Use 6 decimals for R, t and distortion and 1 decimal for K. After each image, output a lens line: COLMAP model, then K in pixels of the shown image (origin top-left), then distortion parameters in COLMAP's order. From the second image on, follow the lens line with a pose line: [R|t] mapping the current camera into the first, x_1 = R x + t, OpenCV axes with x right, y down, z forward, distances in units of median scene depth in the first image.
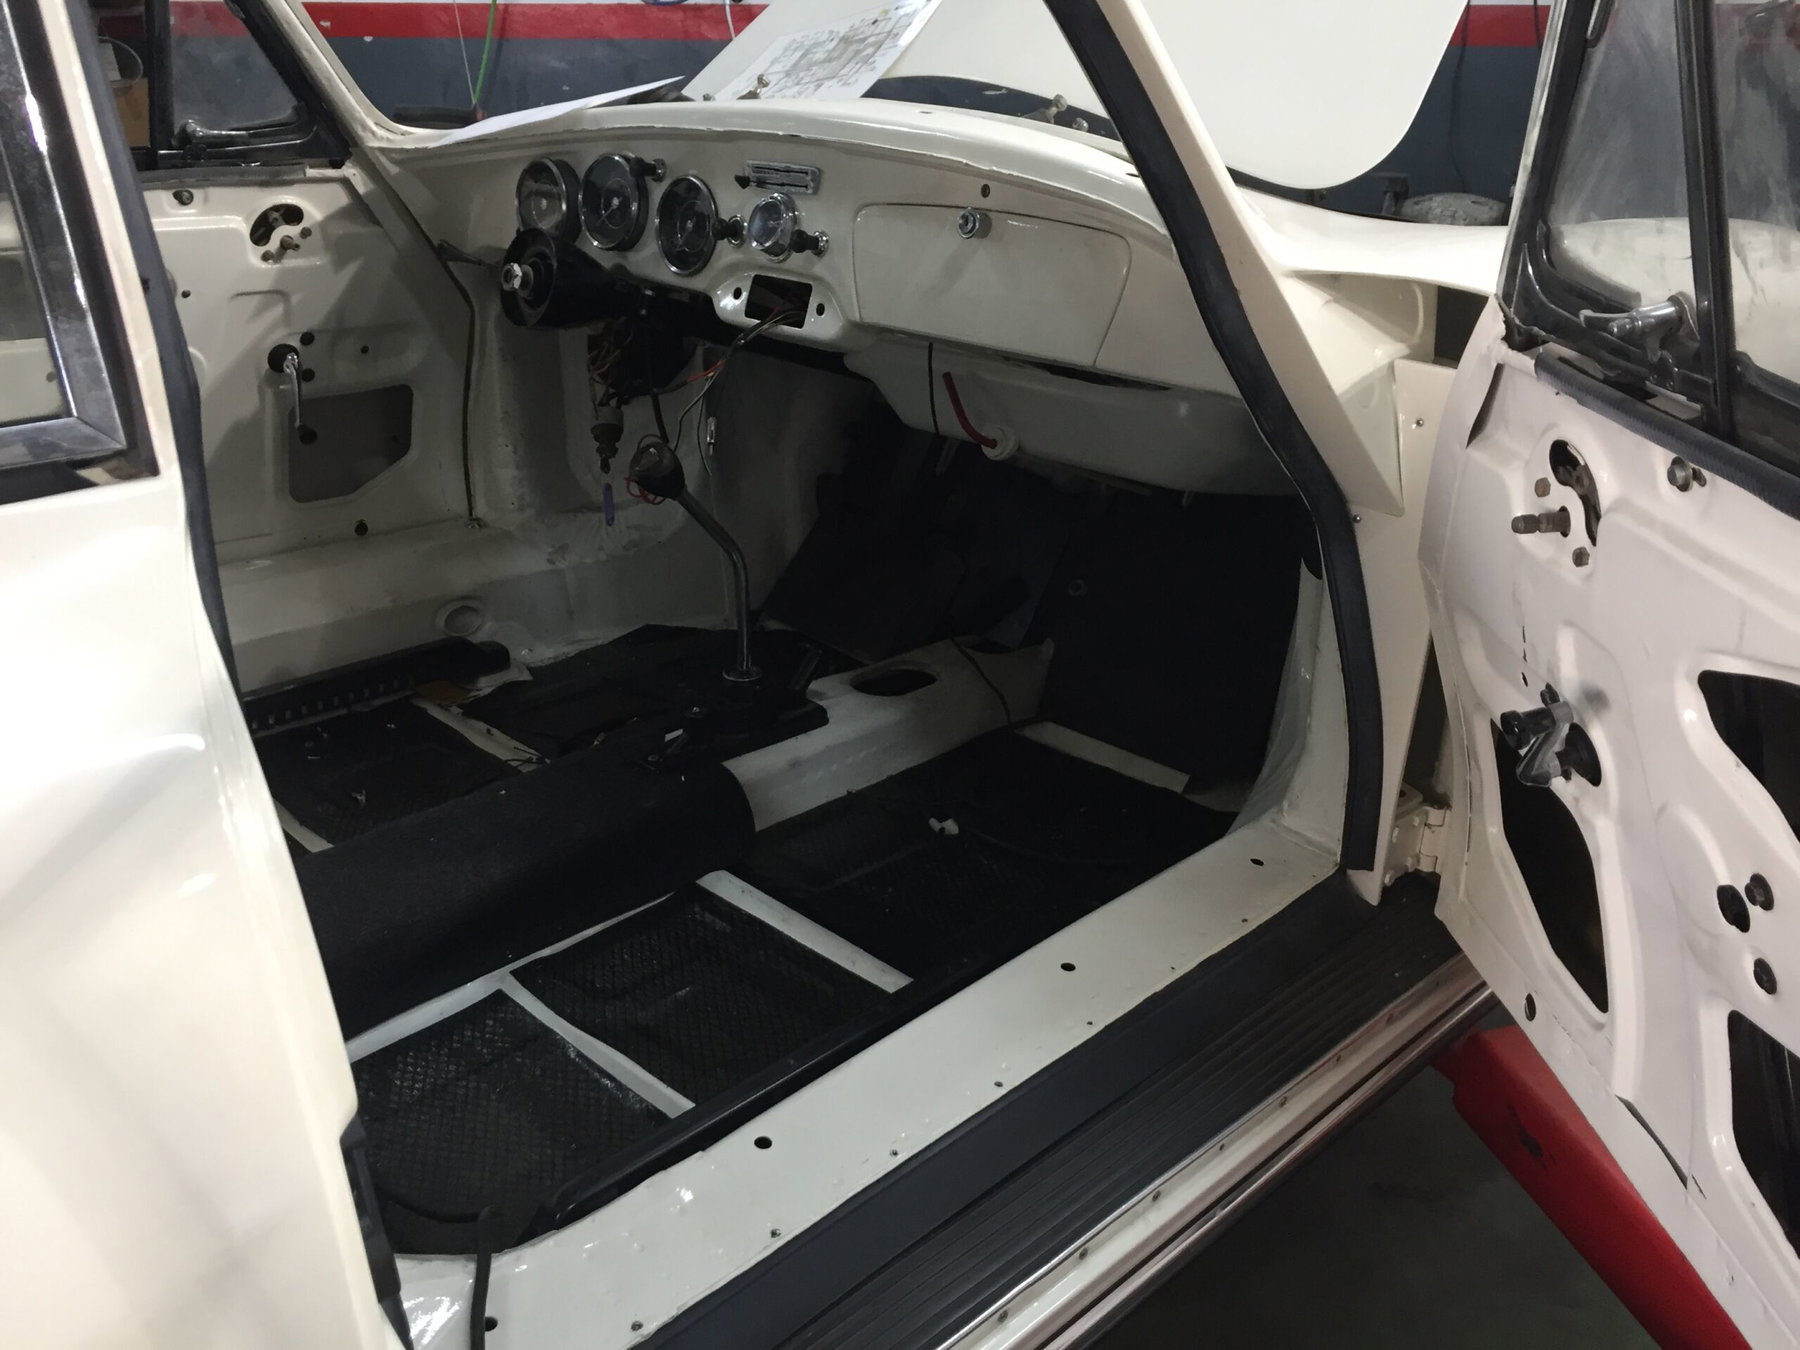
lens RADIAL K [[1539.8, 0, 900.0], [0, 1539.8, 675.0], [0, 0, 1]] dist [0.078870, -0.125895]
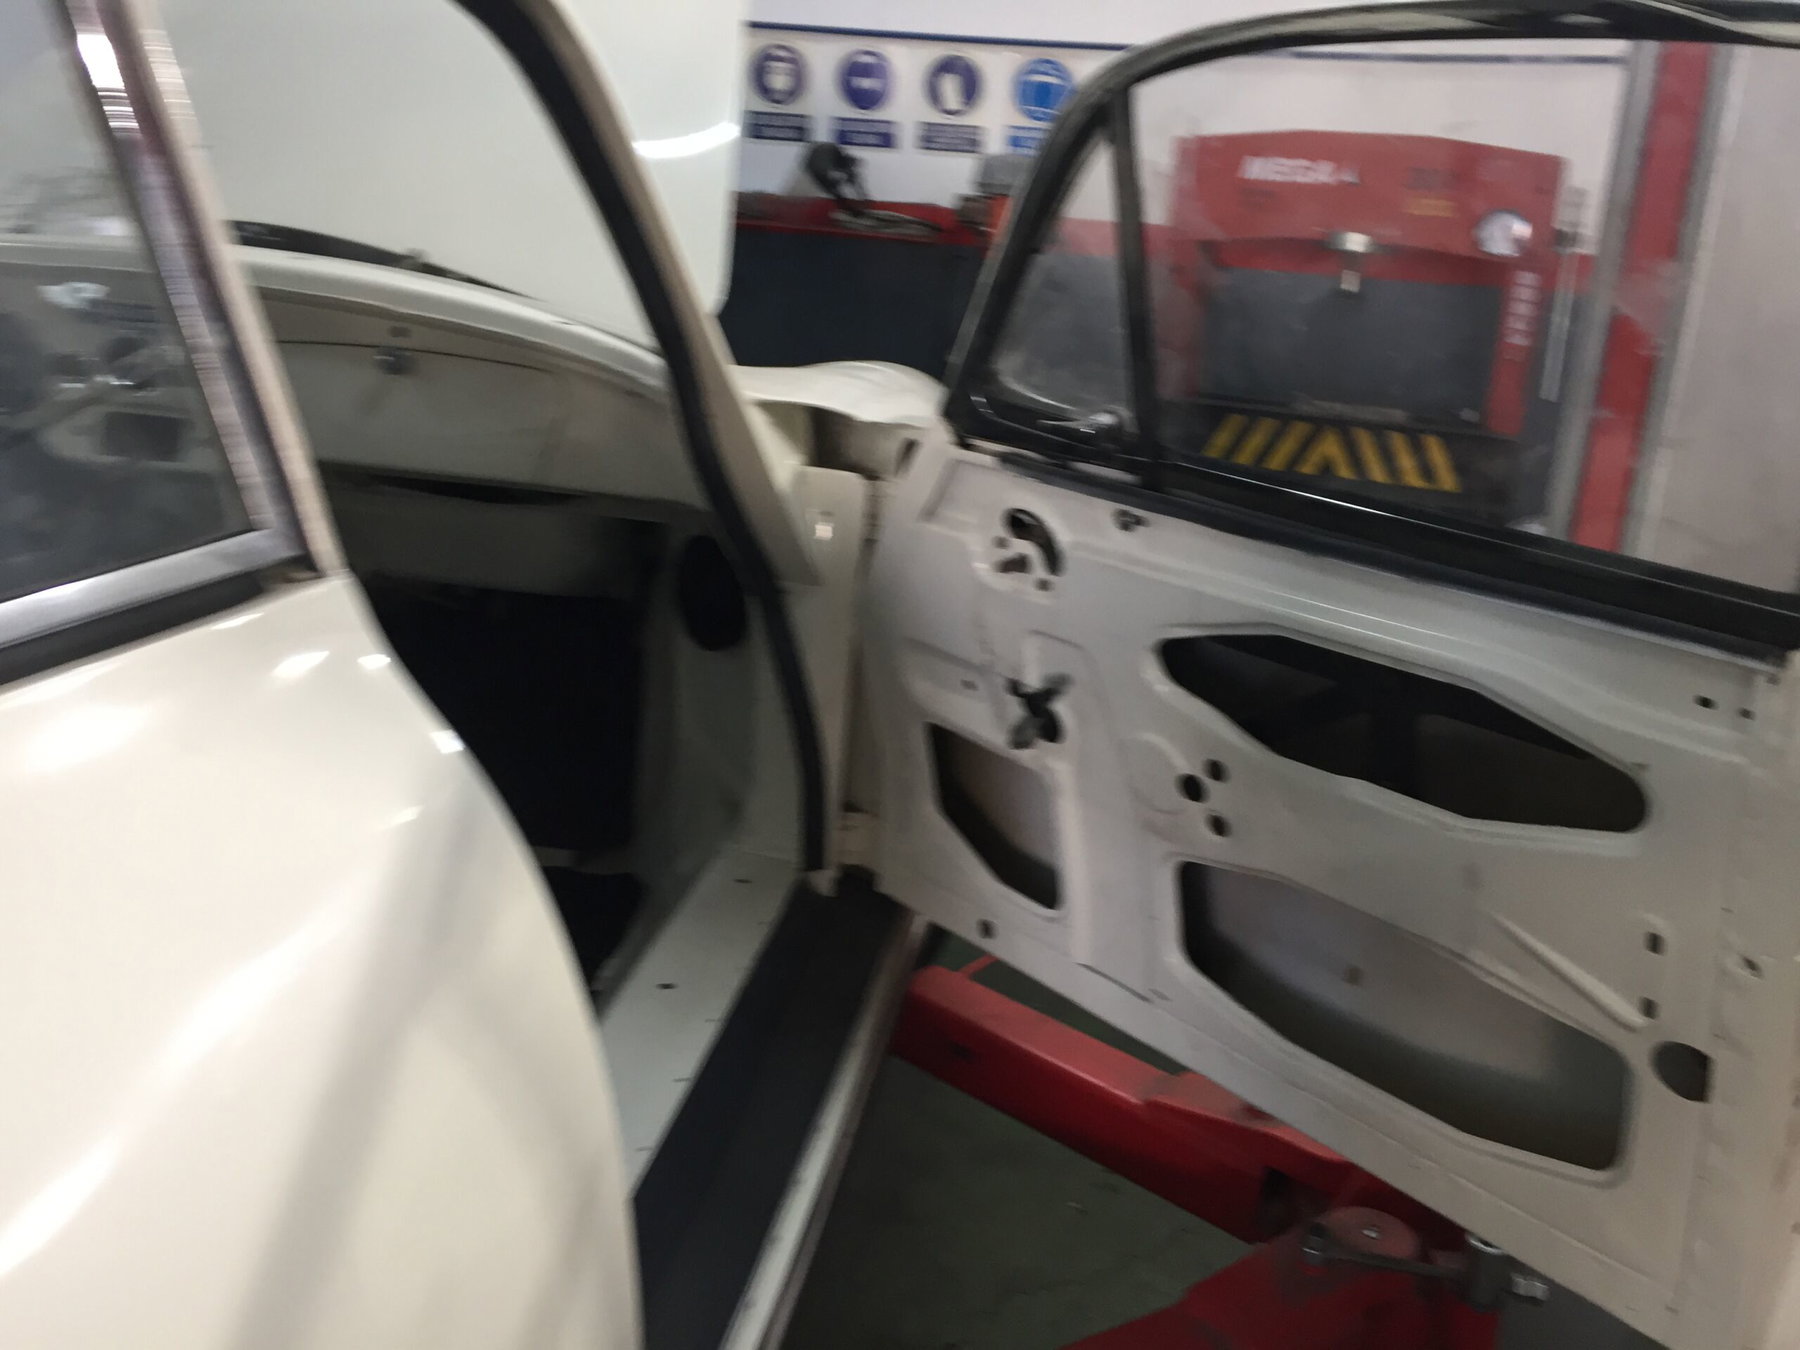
lens RADIAL K [[1540.6, 0, 900.0], [0, 1540.6, 675.0], [0, 0, 1]] dist [0.092096, -0.106468]
pose [[0.797315, -0.116564, 0.592201, -0.414603], [0.168173, 0.985222, -0.032498, 0.025001], [-0.579661, 0.125503, 0.805135, -0.070683]]
